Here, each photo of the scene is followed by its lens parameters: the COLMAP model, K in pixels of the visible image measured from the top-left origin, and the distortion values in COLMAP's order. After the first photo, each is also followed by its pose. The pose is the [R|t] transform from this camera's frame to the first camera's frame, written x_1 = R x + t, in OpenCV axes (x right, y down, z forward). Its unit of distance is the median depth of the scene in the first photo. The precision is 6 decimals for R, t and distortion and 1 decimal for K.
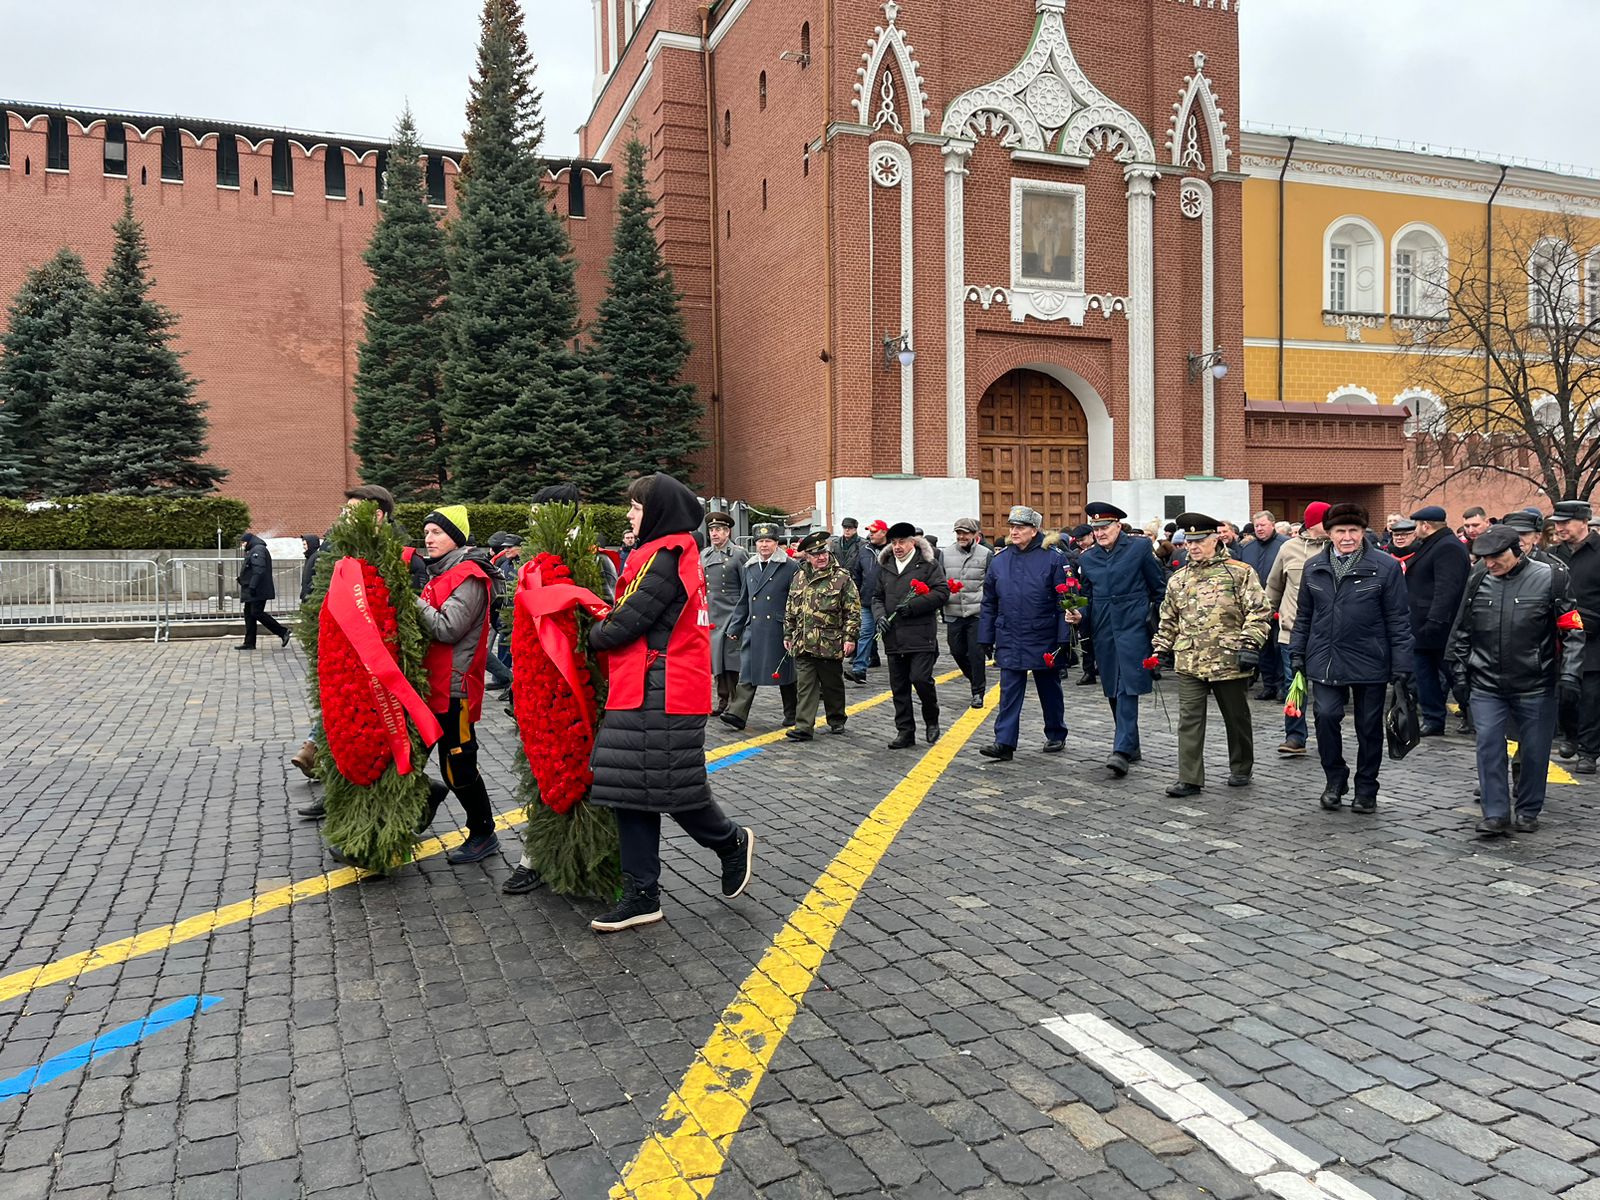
lens RADIAL K [[1249.3, 0, 800.0], [0, 1249.3, 600.0], [0, 0, 1]] dist [0.085683, -0.110036]
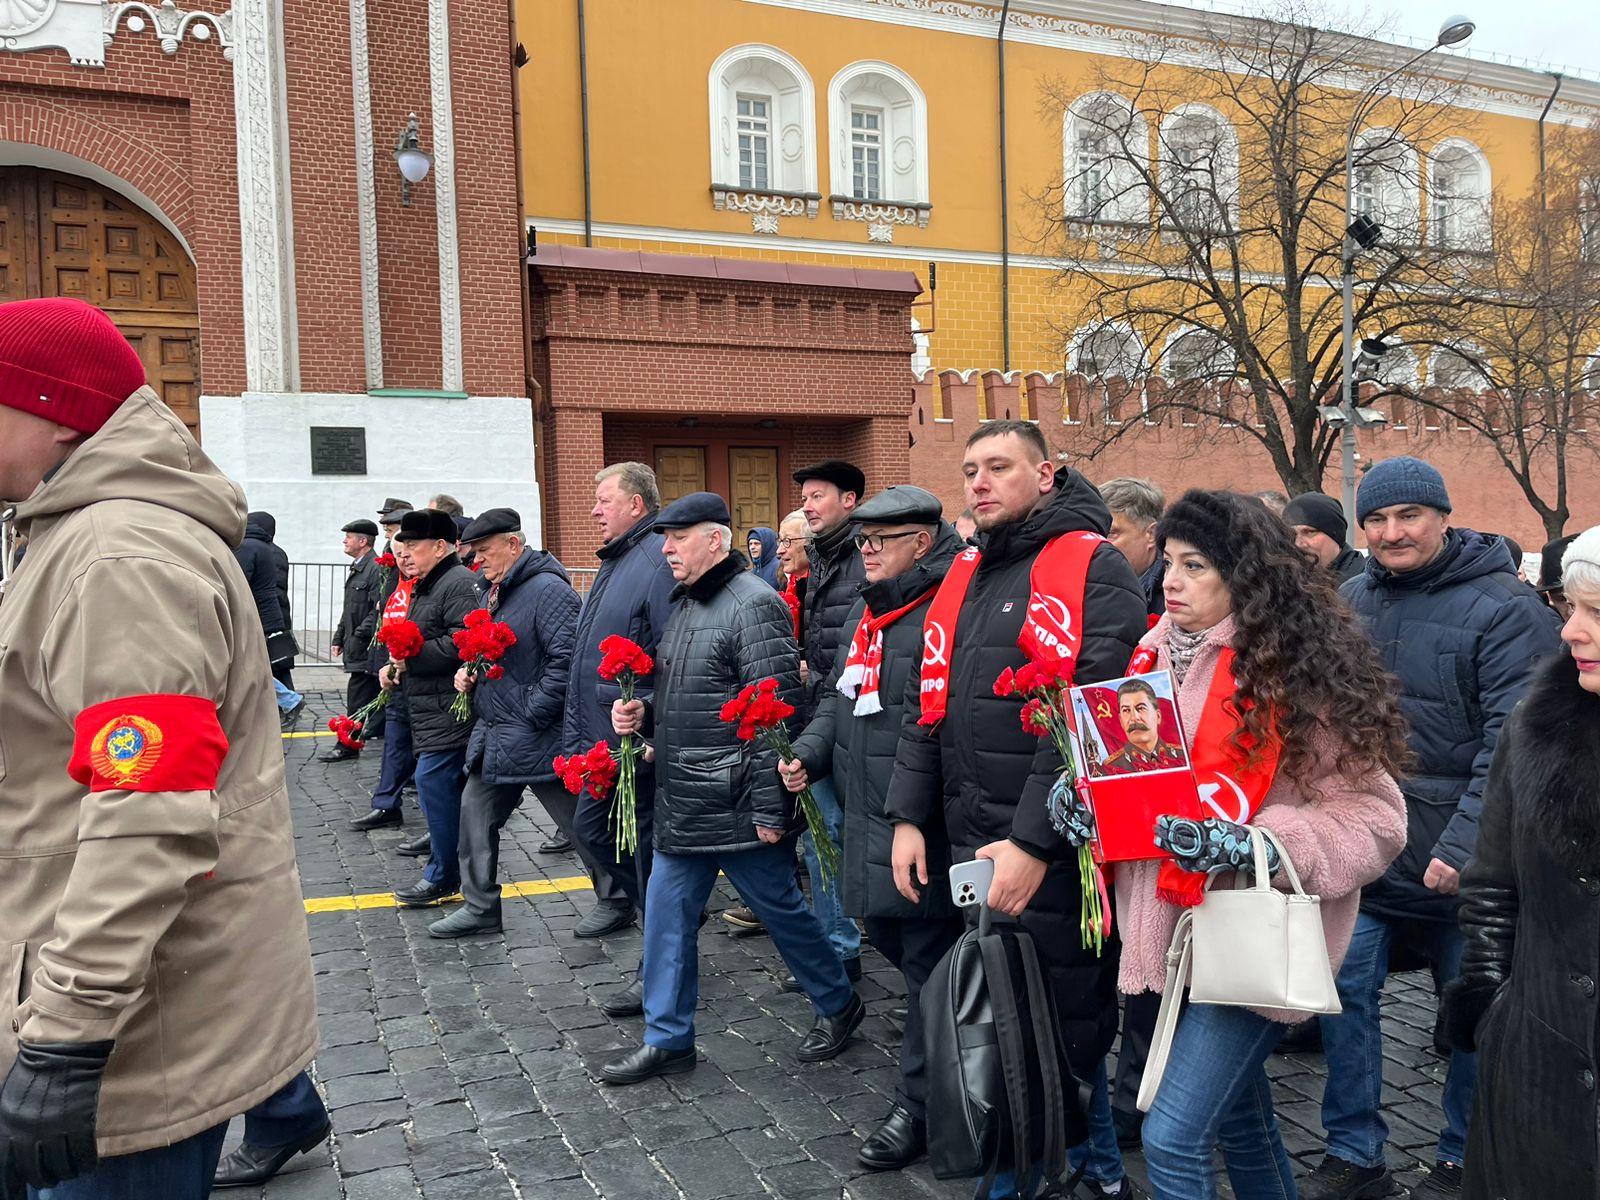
lens RADIAL K [[1249.3, 0, 800.0], [0, 1249.3, 600.0], [0, 0, 1]] dist [0.085683, -0.110036]
pose [[0.999459, -0.013184, 0.030120, 0.422223], [0.012954, 0.999886, 0.007797, -0.016076], [-0.030220, -0.007403, 0.999516, 0.463651]]
